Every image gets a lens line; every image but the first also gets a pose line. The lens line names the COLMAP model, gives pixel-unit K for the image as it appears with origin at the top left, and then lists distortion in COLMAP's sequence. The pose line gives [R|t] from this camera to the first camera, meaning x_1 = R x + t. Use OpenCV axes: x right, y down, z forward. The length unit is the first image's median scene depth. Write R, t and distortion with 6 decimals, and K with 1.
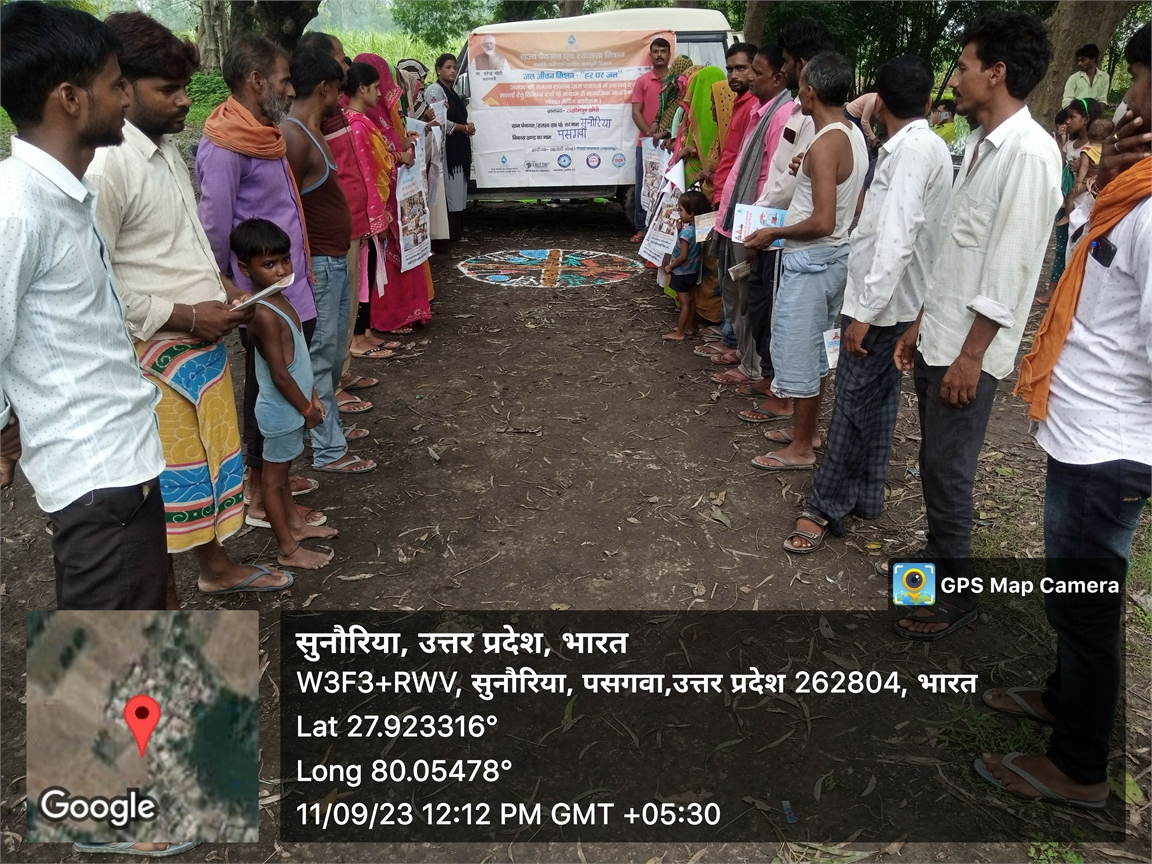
lens RADIAL K [[899.3, 0, 576.0], [0, 899.3, 432.0], [0, 0, 1]] dist [0.100043, -0.186735]
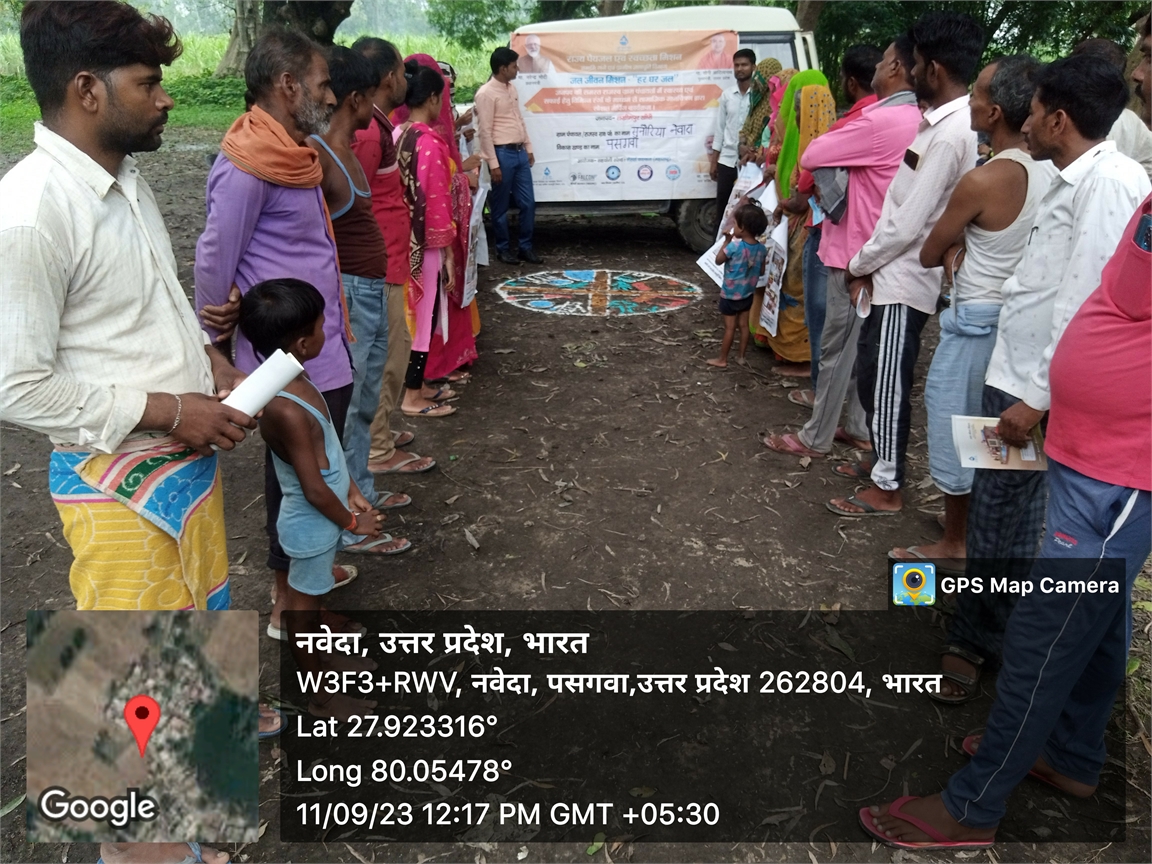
lens RADIAL K [[908.5, 0, 576.0], [0, 908.5, 432.0], [0, 0, 1]] dist [0.086534, -0.173269]
pose [[0.999406, 0.014148, -0.031409, -0.019972], [-0.014340, 0.999880, -0.005890, -0.036351], [0.031322, 0.006337, 0.999489, 0.091255]]
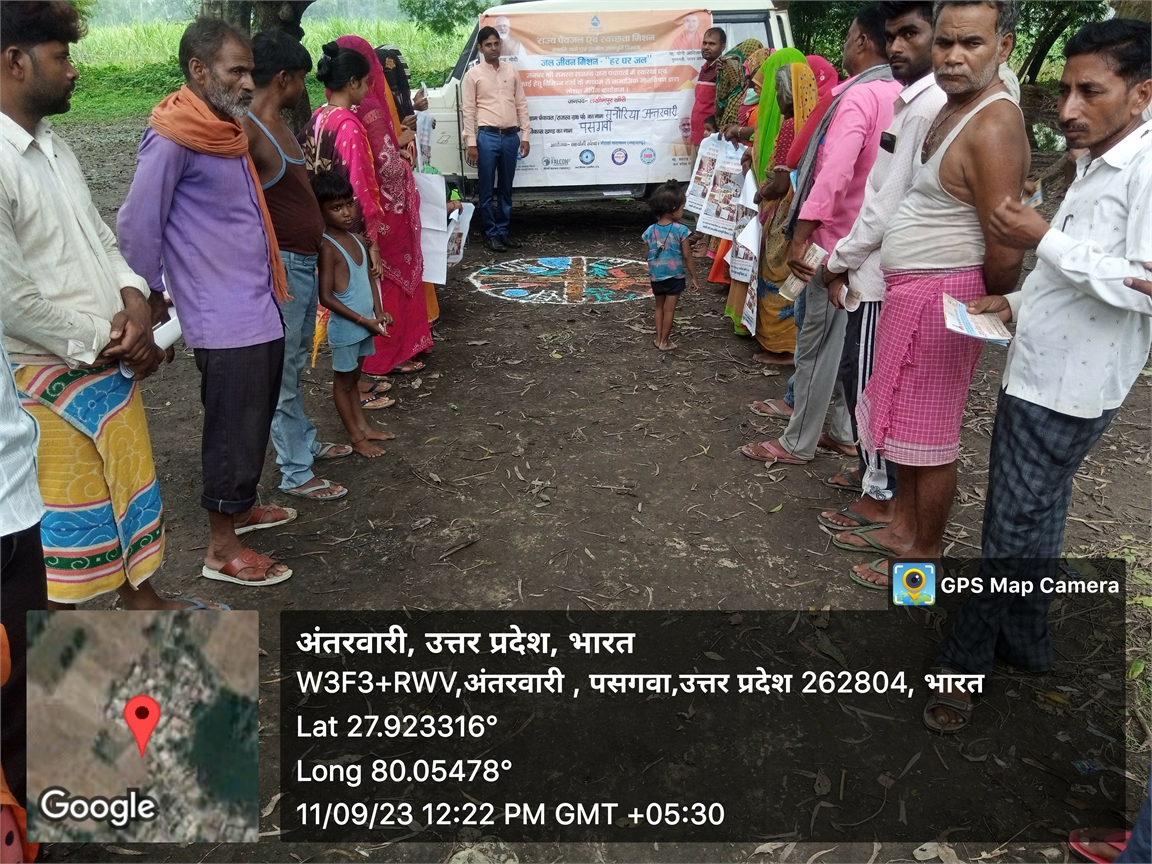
lens RADIAL K [[902.8, 0, 576.9], [0, 902.8, 428.7], [0, 0, 1]] dist [0.093462, -0.177434]
pose [[0.999951, -0.004619, -0.008720, -0.018453], [0.004686, 0.999960, 0.007666, -0.042666], [0.008685, -0.007707, 0.999933, 0.112816]]
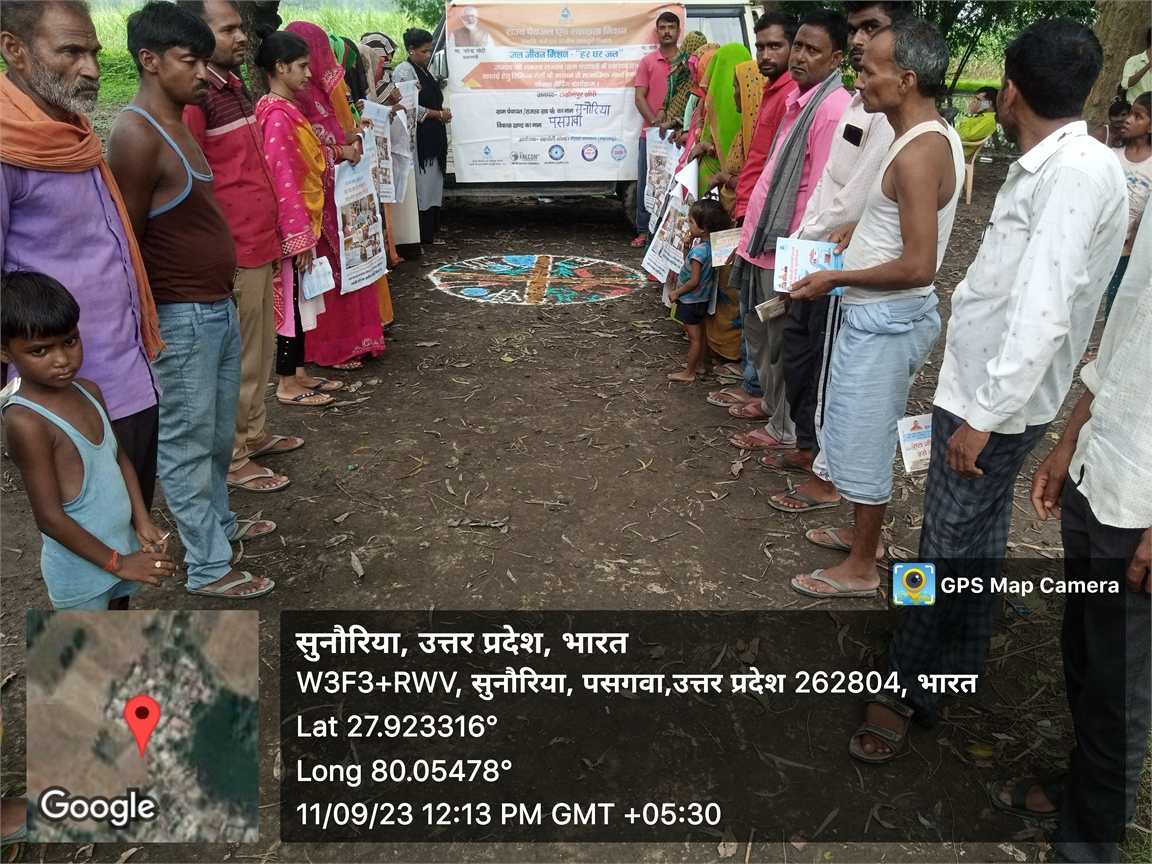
lens RADIAL K [[902.8, 0, 576.9], [0, 902.8, 428.7], [0, 0, 1]] dist [0.093462, -0.177434]
pose [[0.999950, 0.009962, 0.000977, 0.009920], [-0.009974, 0.999866, 0.012978, -0.050924], [-0.000848, -0.012987, 0.999915, 0.137362]]
